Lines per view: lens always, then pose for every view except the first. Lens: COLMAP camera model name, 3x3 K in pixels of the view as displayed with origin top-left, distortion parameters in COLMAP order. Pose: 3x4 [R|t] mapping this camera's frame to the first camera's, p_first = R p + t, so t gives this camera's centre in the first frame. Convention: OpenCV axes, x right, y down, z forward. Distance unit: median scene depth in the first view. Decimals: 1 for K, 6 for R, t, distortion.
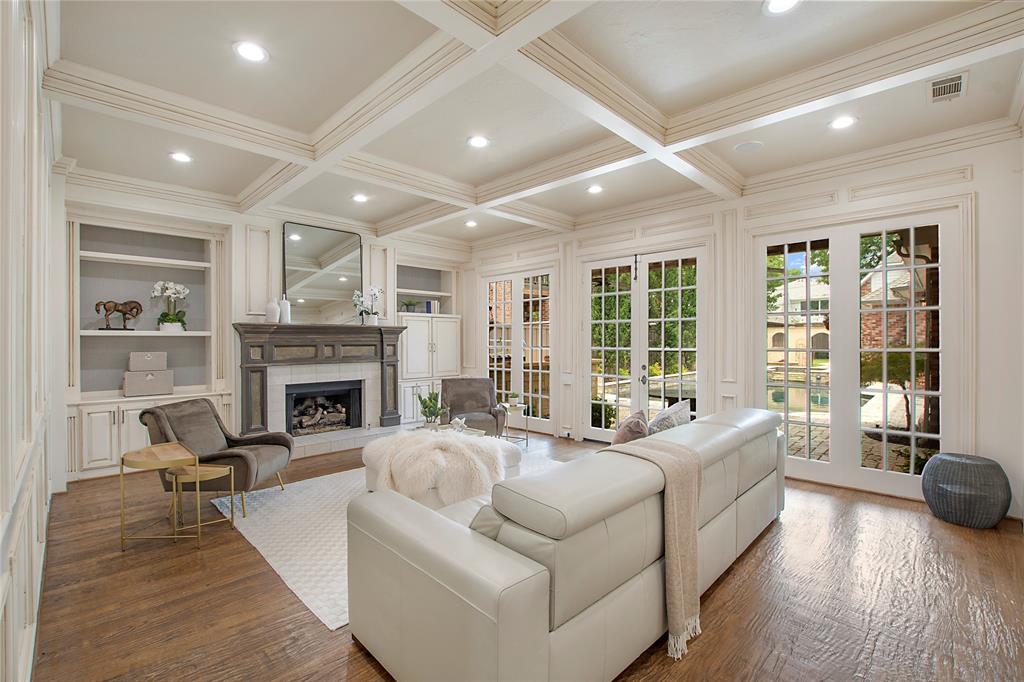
lens RADIAL K [[448.7, 0, 512.0], [0, 448.7, 341.0], [0, 0, 1]] dist [-0.017129, 0.000683]
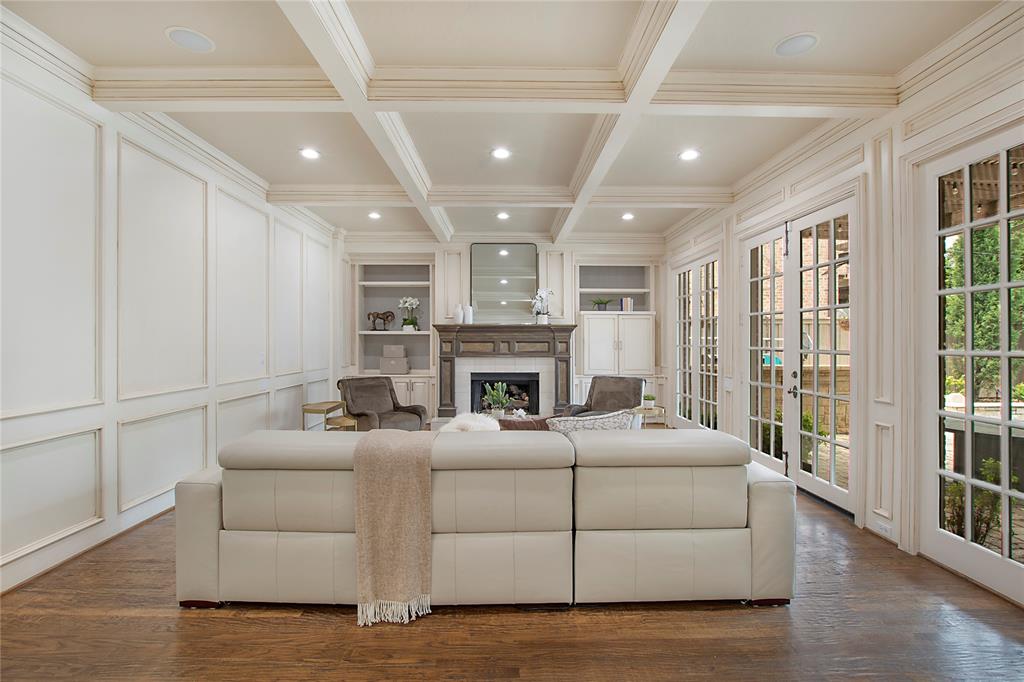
lens RADIAL K [[454.9, 0, 524.4], [0, 454.9, 339.2], [0, 0, 1]] dist [-0.024954, 0.000123]
pose [[0.727831, 0.002301, -0.685753, 0.433811], [-0.004213, 0.999991, -0.001116, 0.003890], [0.685744, 0.003701, 0.727834, 0.149020]]
